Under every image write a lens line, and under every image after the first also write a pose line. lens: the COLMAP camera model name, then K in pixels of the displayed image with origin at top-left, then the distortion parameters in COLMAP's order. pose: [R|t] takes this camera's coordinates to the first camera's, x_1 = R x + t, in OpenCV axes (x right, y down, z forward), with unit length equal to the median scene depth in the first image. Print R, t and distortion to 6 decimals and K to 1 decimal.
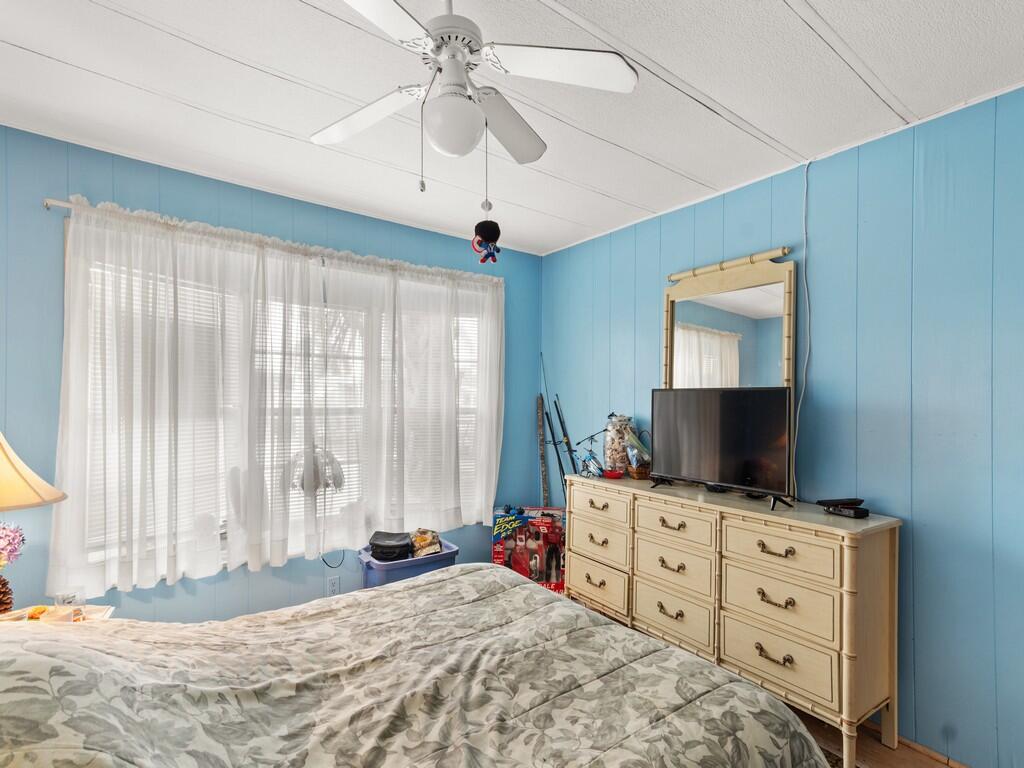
lens RADIAL K [[479.0, 0, 512.0], [0, 479.0, 384.0], [0, 0, 1]] dist [0.020834, -0.000086]
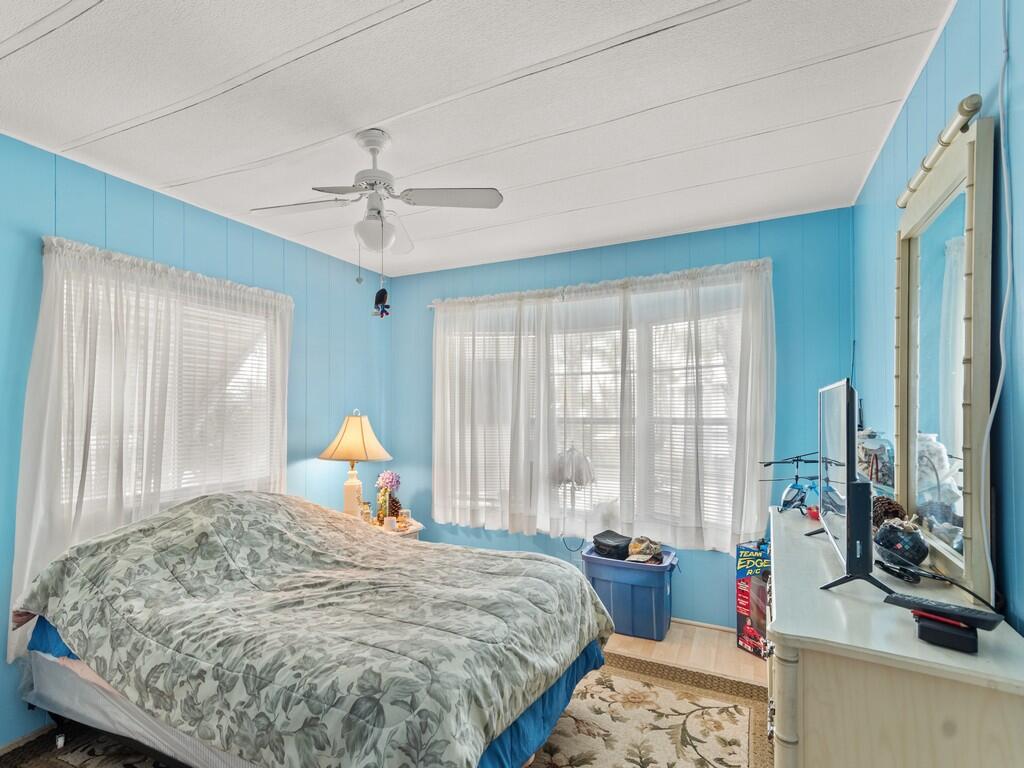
lens RADIAL K [[506.5, 0, 512.0], [0, 506.5, 384.0], [0, 0, 1]] dist [0.022082, -0.000063]
pose [[0.472253, -0.057240, -0.879603, 1.322407], [0.037688, 0.998288, -0.044729, 0.035731], [0.880657, -0.012027, 0.473601, 0.528137]]
